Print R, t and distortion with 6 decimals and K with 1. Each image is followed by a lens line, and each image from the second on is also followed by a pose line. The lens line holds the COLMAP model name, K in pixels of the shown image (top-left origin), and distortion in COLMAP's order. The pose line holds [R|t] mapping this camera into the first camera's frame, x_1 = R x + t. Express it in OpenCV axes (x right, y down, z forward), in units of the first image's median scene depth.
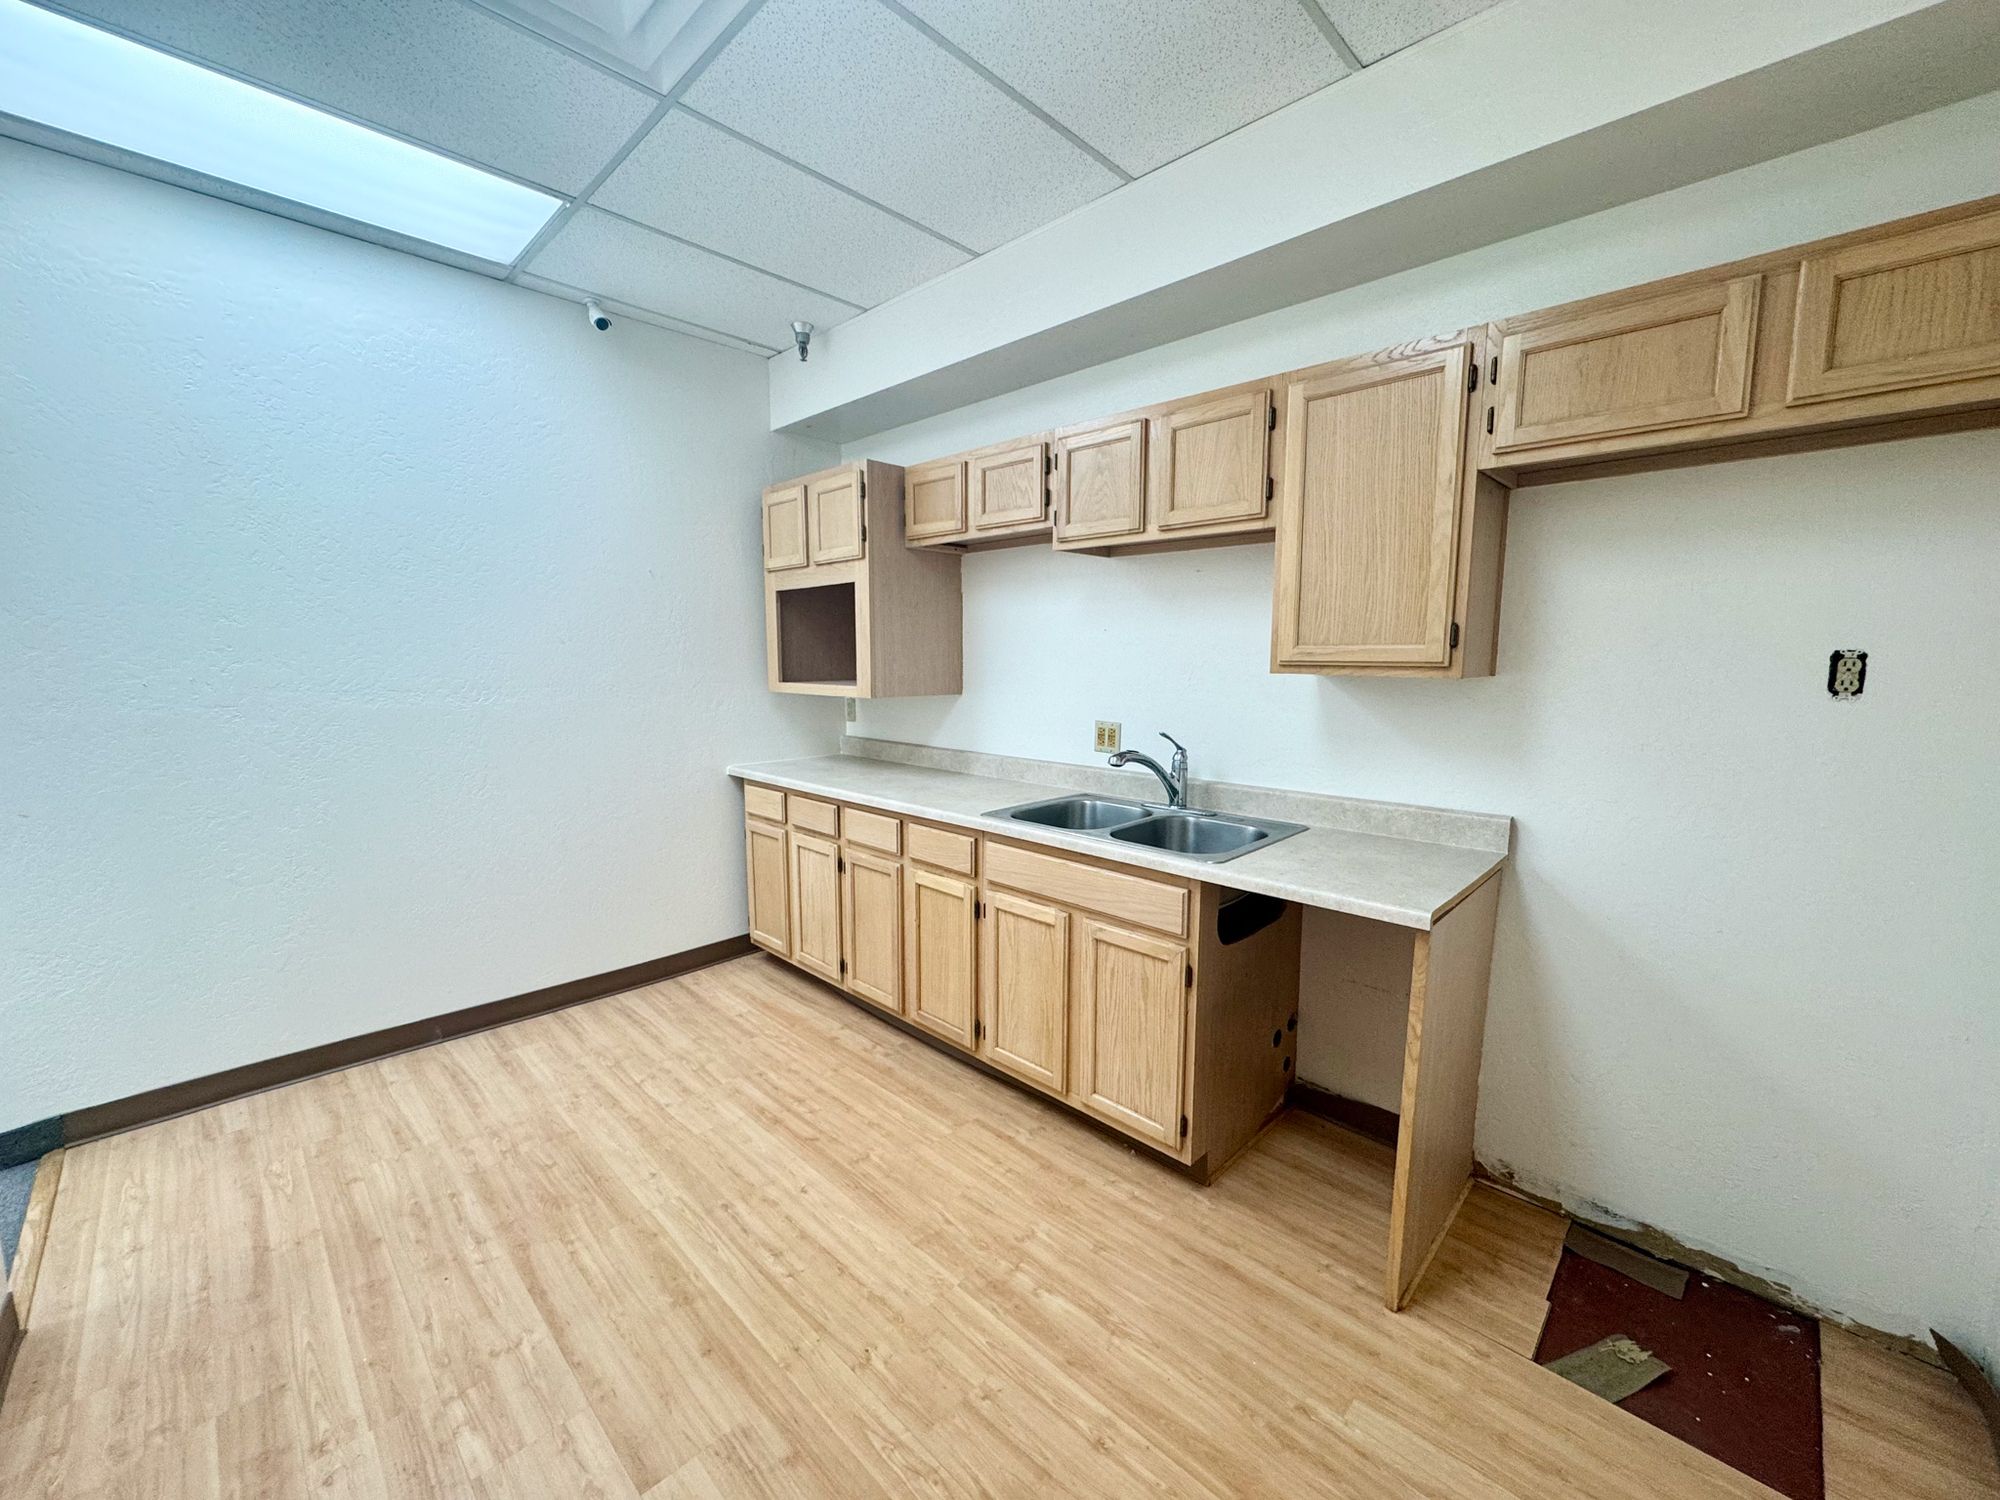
lens RADIAL K [[795.8, 0, 997.5], [0, 795.8, 743.1], [0, 0, 1]] dist [0.000060, 0.000957]
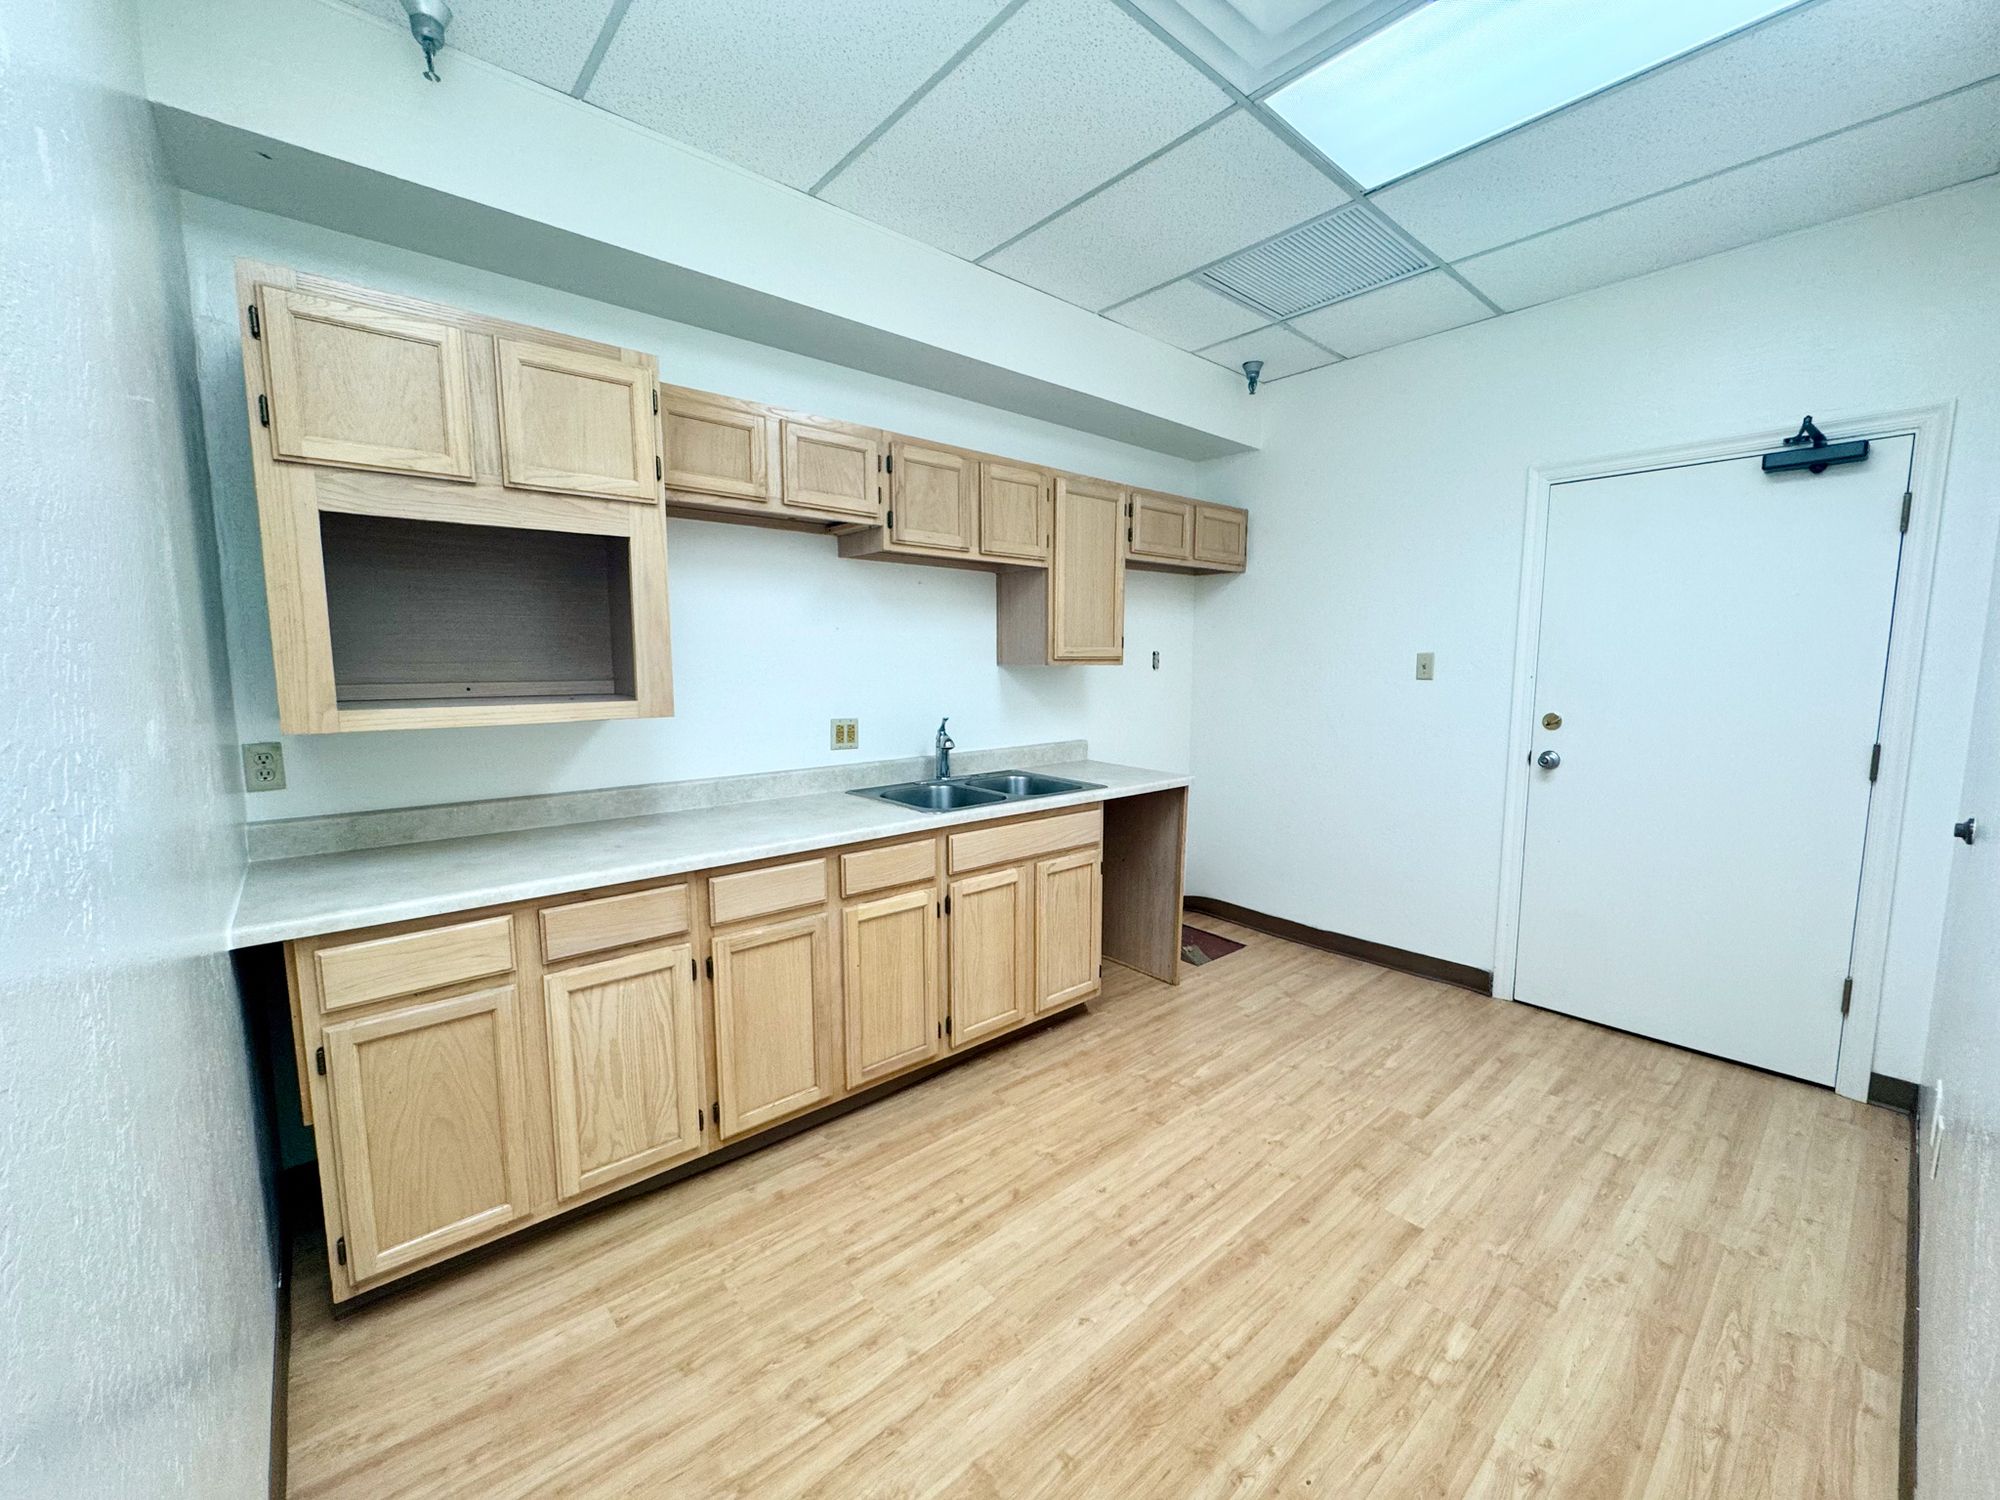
lens RADIAL K [[795.8, 0, 997.5], [0, 795.8, 743.1], [0, 0, 1]] dist [0.000060, 0.000957]
pose [[0.088308, -0.107831, 0.990240, -1.227982], [0.112651, 0.988827, 0.097631, -0.105189], [-0.989703, 0.102930, 0.099468, 1.015162]]
